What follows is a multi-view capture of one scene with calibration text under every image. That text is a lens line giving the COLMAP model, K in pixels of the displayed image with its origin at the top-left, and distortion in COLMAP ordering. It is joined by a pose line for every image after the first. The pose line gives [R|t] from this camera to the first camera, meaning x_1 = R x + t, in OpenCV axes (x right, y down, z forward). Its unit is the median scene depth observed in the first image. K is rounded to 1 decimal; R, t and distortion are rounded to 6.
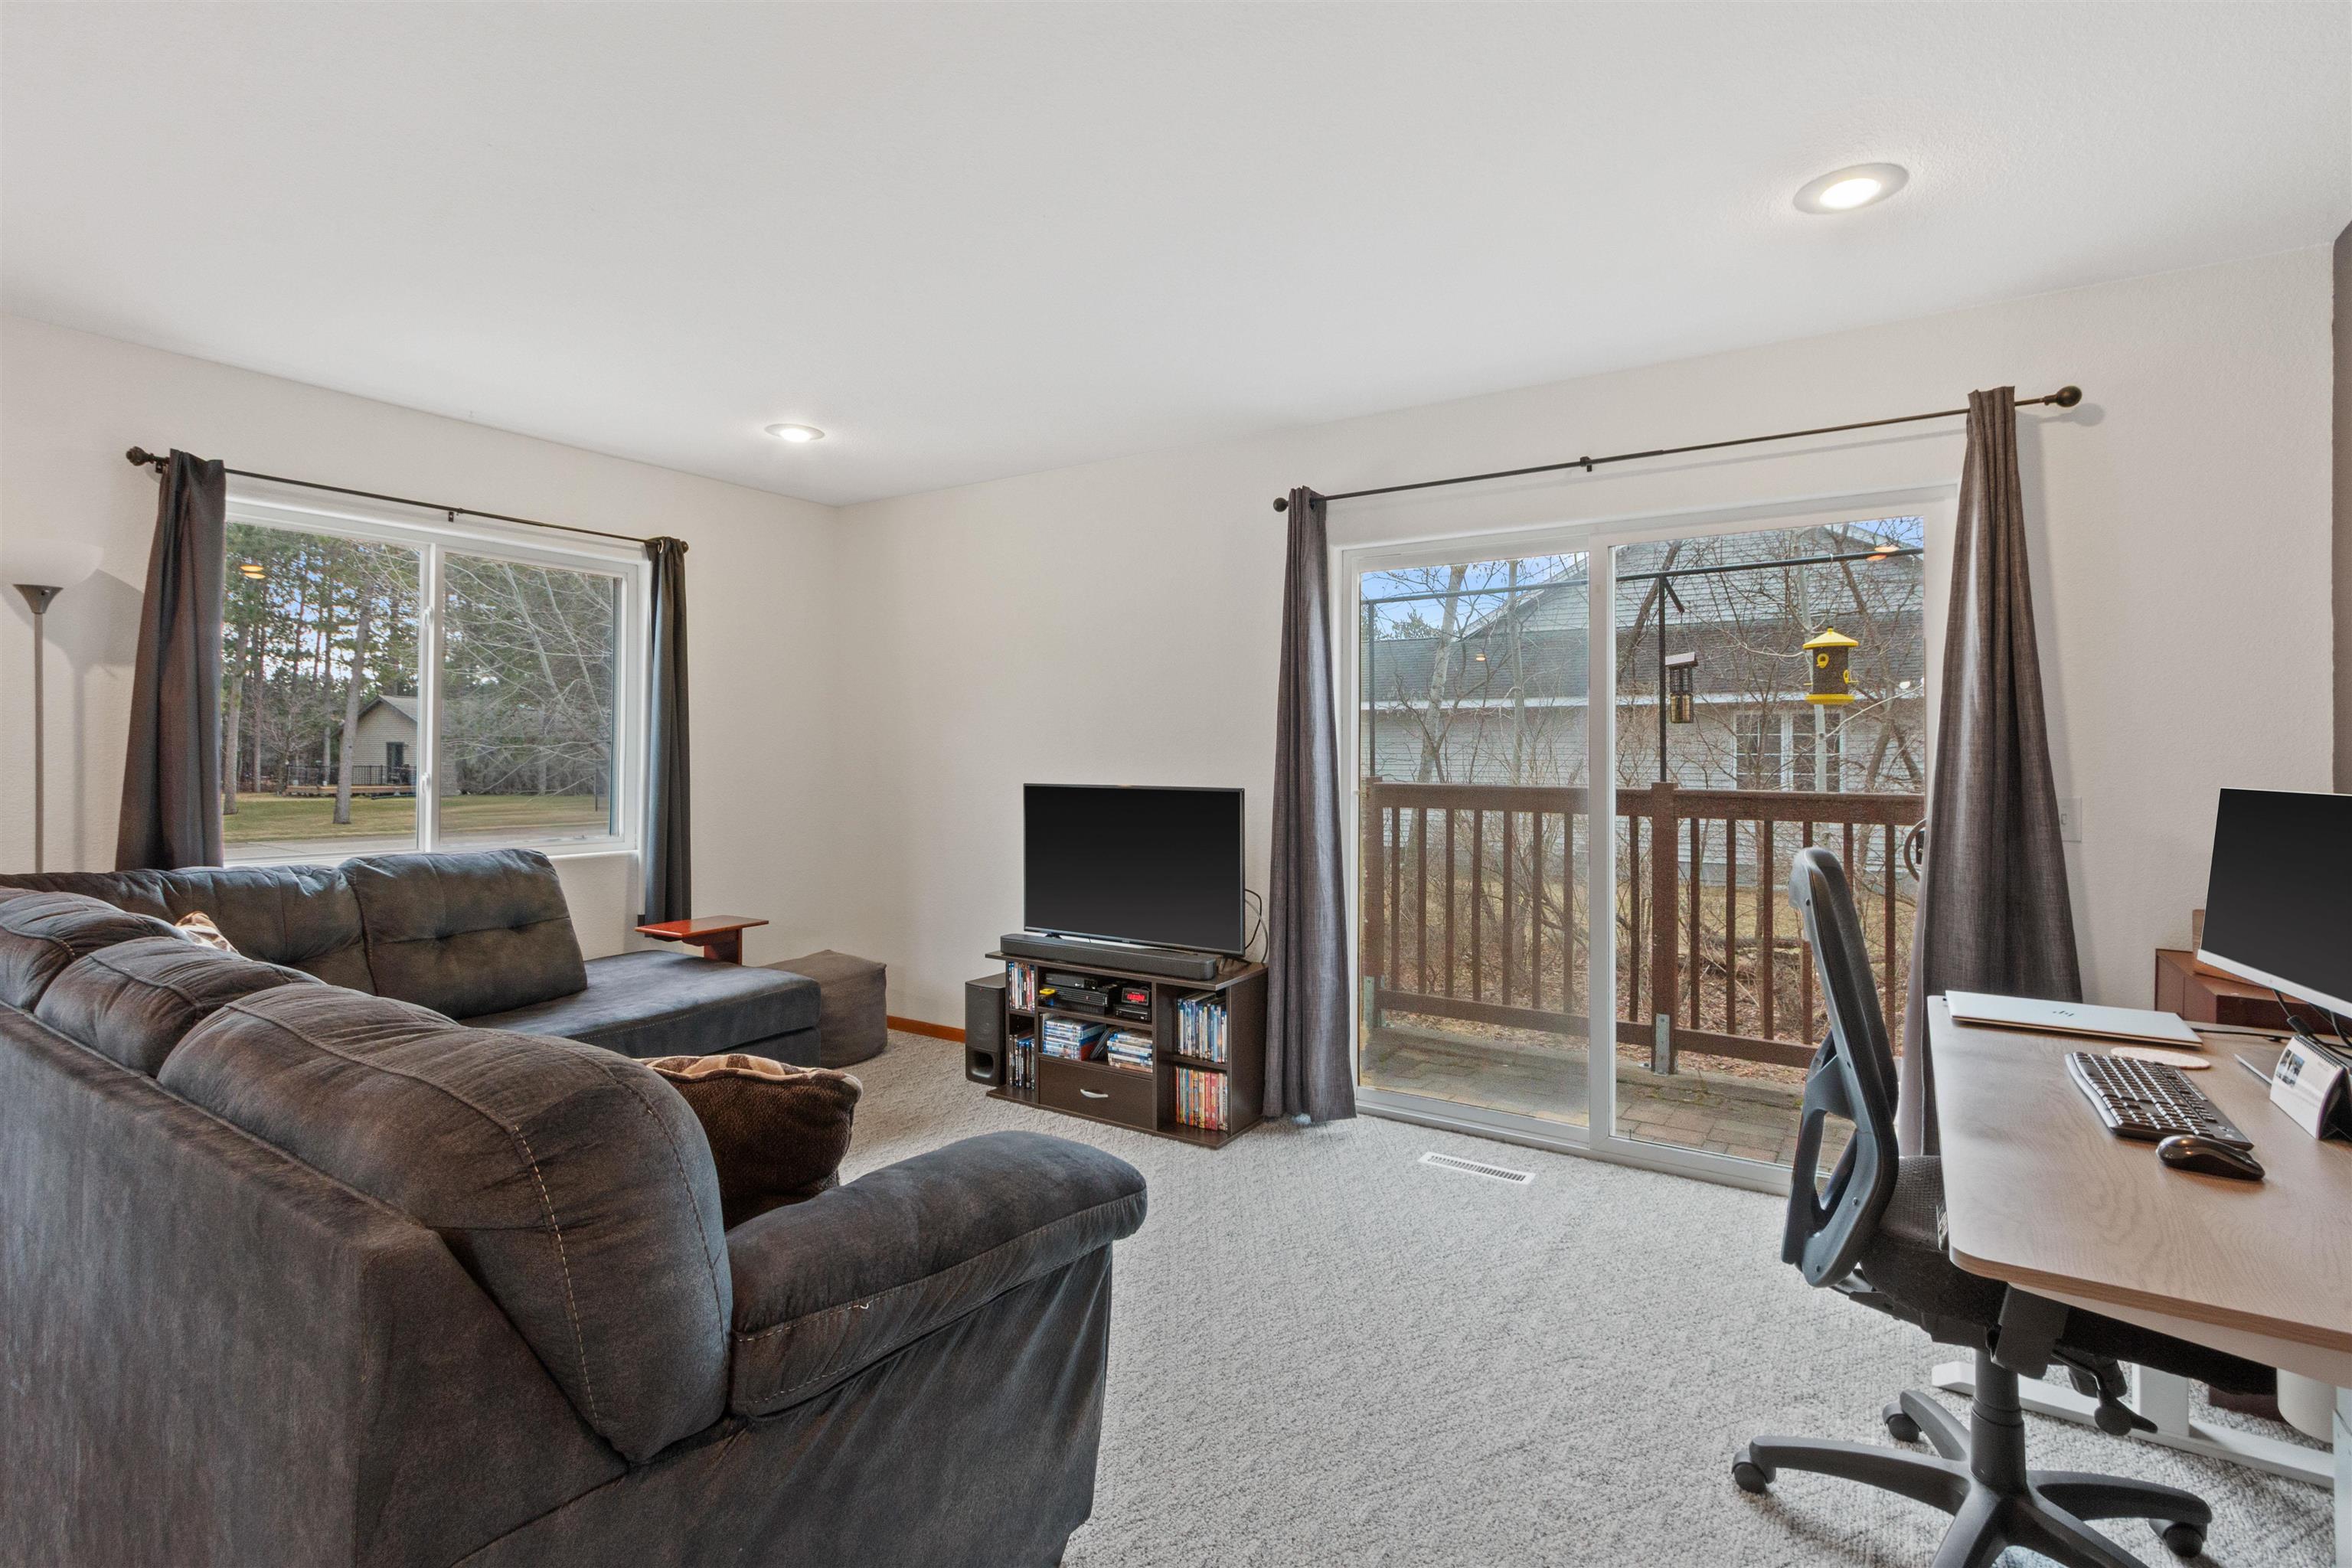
lens RADIAL K [[1109.3, 0, 1188.5], [0, 1109.3, 769.8], [0, 0, 1]] dist [0.001925, -0.000440]
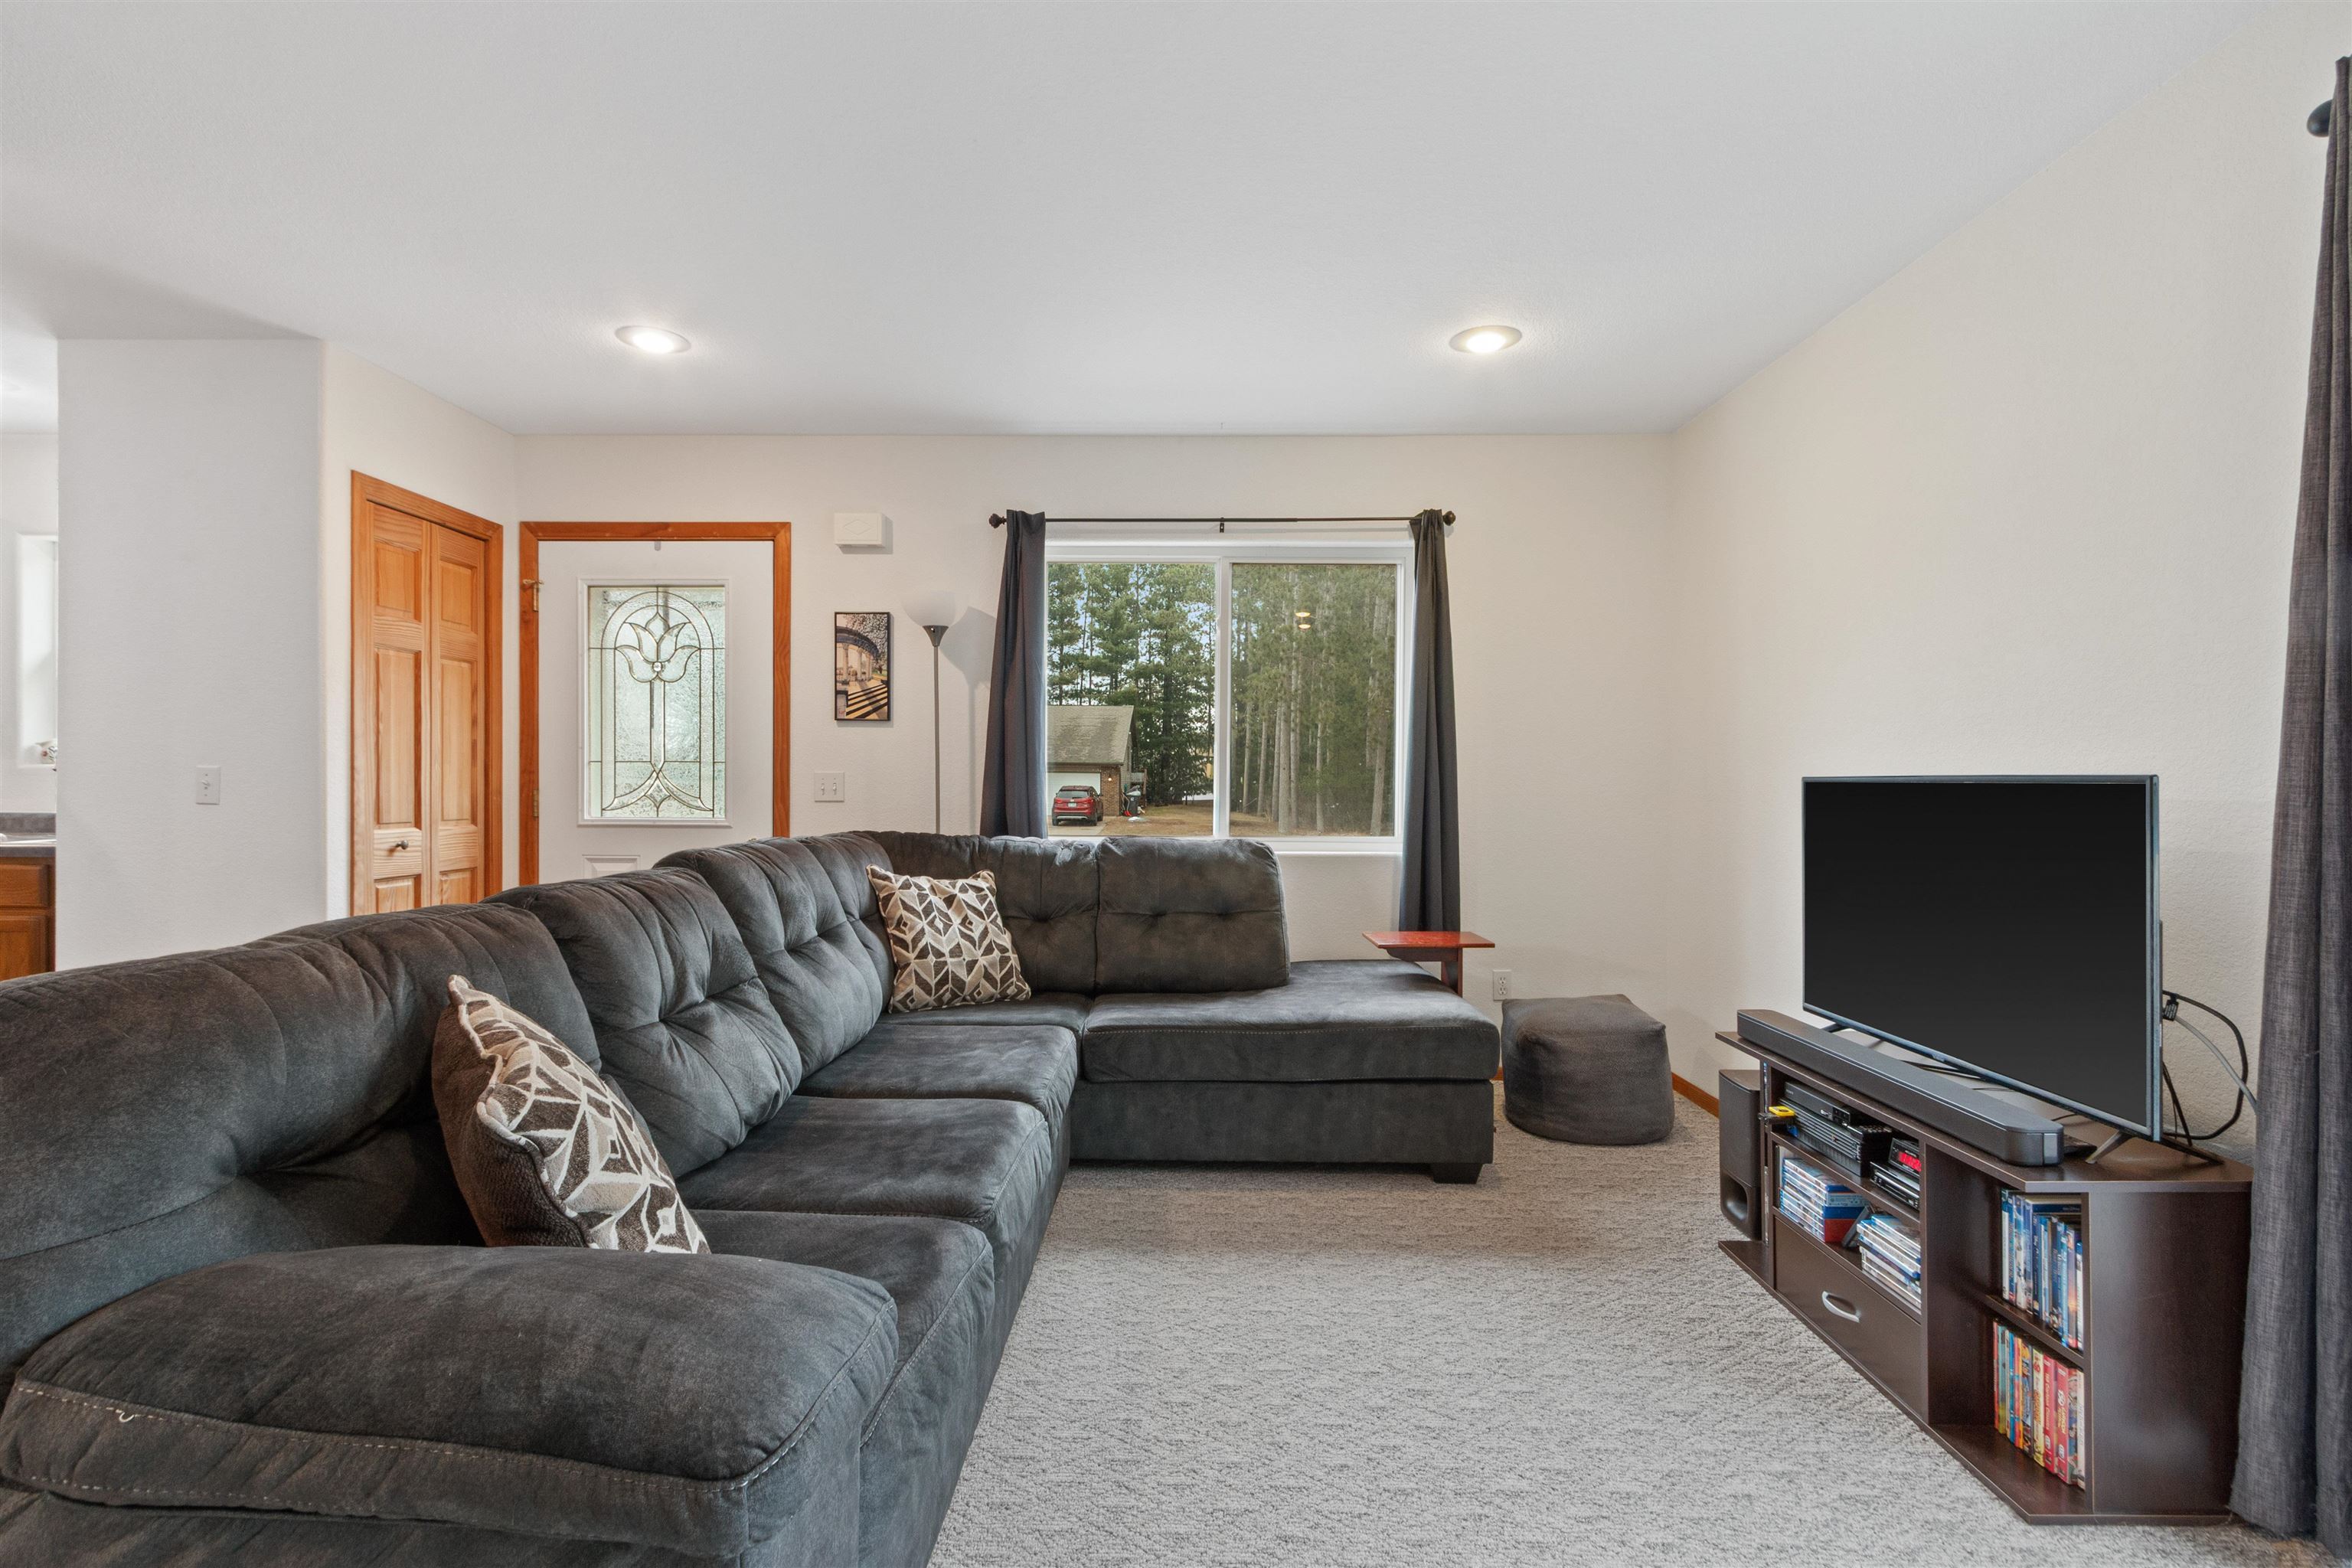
lens RADIAL K [[1101.3, 0, 1172.9], [0, 1101.3, 796.9], [0, 0, 1]] dist [0.002240, 0.000035]
pose [[0.524163, 0.010934, -0.851548, 0.222431], [-0.011303, 0.999919, 0.005881, 0.026878], [0.851543, 0.006542, 0.524244, 0.407232]]
